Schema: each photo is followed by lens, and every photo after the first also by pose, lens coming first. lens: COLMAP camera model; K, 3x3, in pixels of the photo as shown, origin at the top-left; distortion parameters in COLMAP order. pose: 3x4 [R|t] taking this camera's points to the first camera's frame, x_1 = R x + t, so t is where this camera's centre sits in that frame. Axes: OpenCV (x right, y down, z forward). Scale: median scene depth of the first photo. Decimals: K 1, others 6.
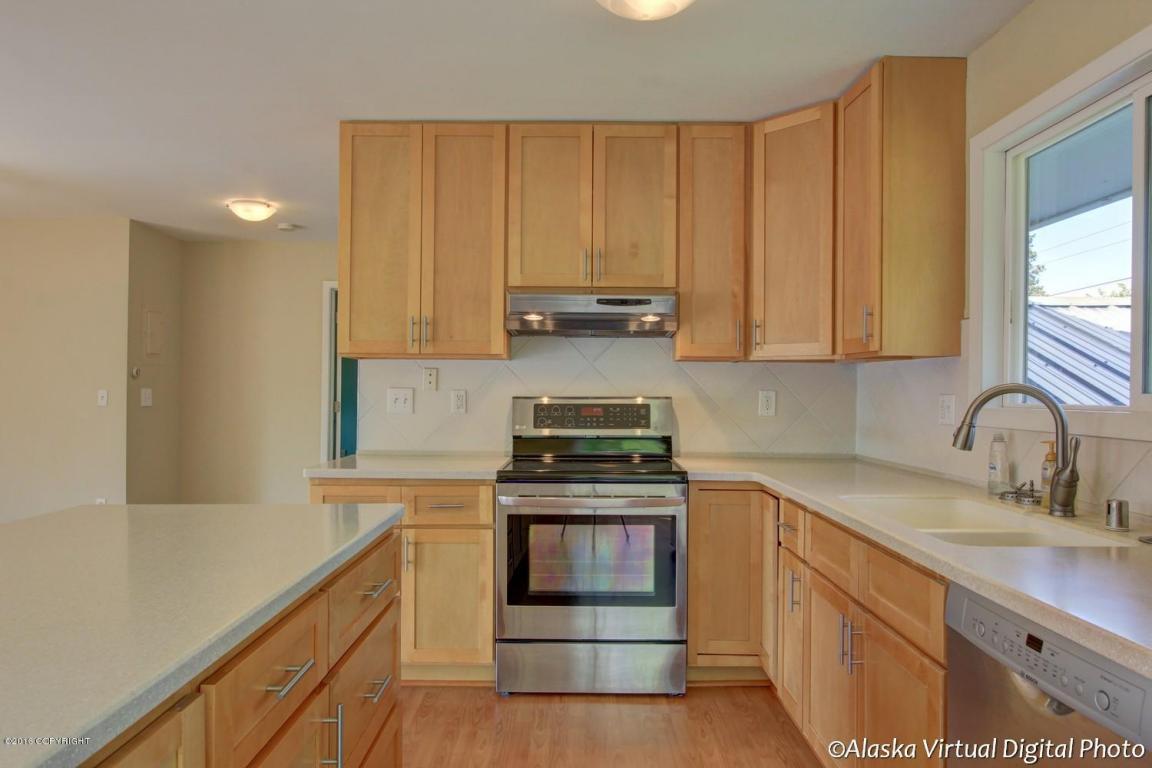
lens RADIAL K [[704.5, 0, 578.7], [0, 704.5, 391.8], [0, 0, 1]] dist [-0.039562, 0.022302]
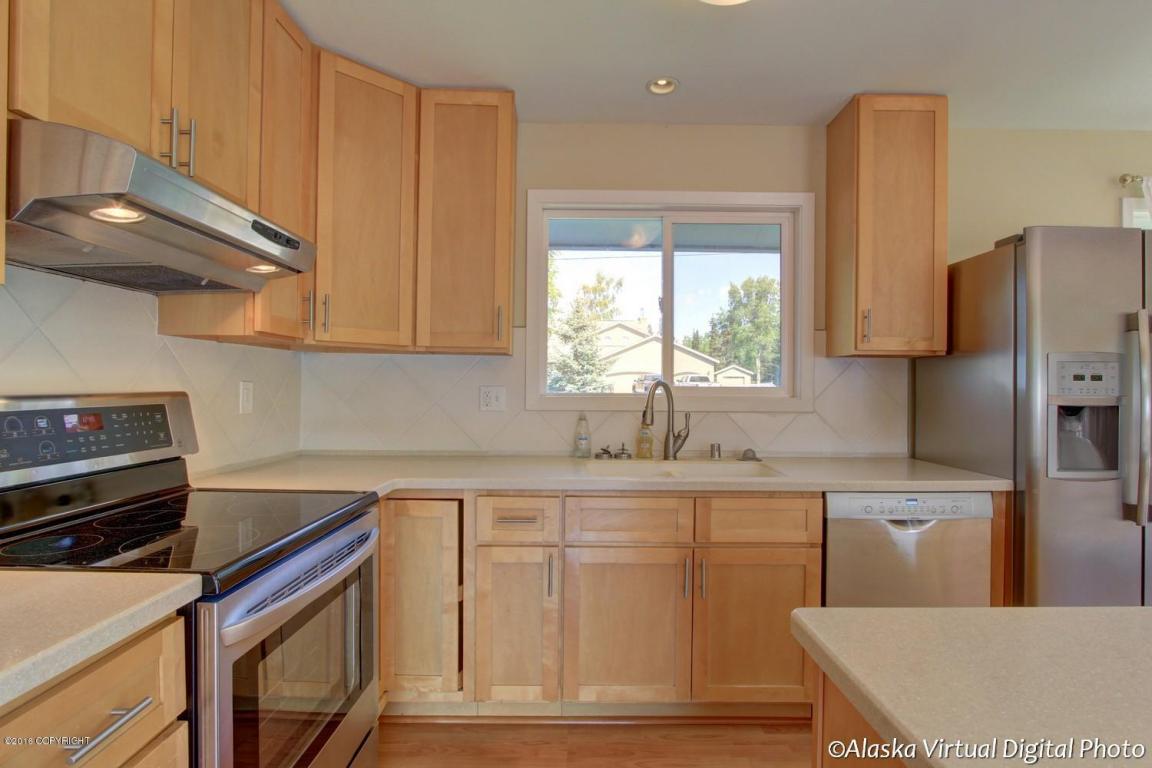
lens RADIAL K [[590.6, 0, 584.2], [0, 590.6, 386.0], [0, 0, 1]] dist [-0.004369, 0.000073]
pose [[-0.002502, -0.005995, 0.999979, -0.421011], [-0.009363, 0.999938, 0.005972, -0.004407], [-0.999953, -0.009347, -0.002558, 0.692203]]
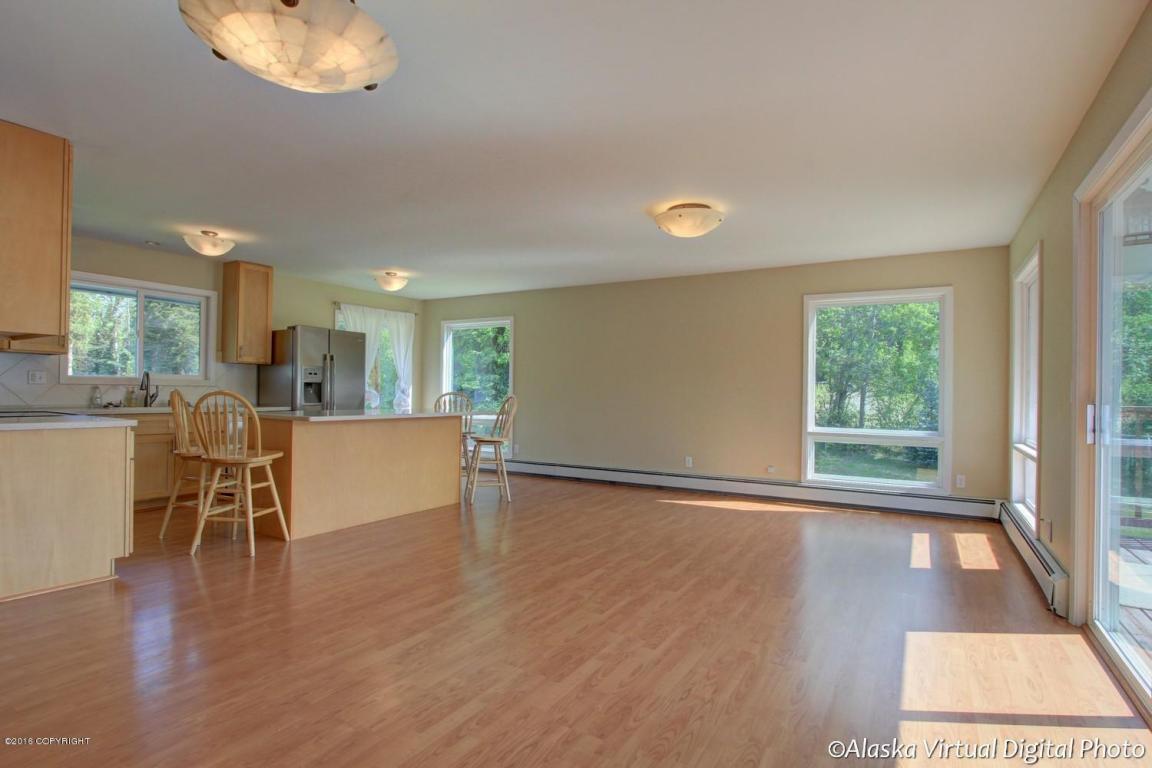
lens RADIAL K [[581.7, 0, 582.1], [0, 581.7, 387.4], [0, 0, 1]] dist [-0.018709, 0.000518]
pose [[-0.855050, -0.013810, 0.518362, -1.618387], [-0.020772, 0.999755, -0.007628, 0.027831], [-0.518130, -0.017290, -0.855127, 1.374527]]
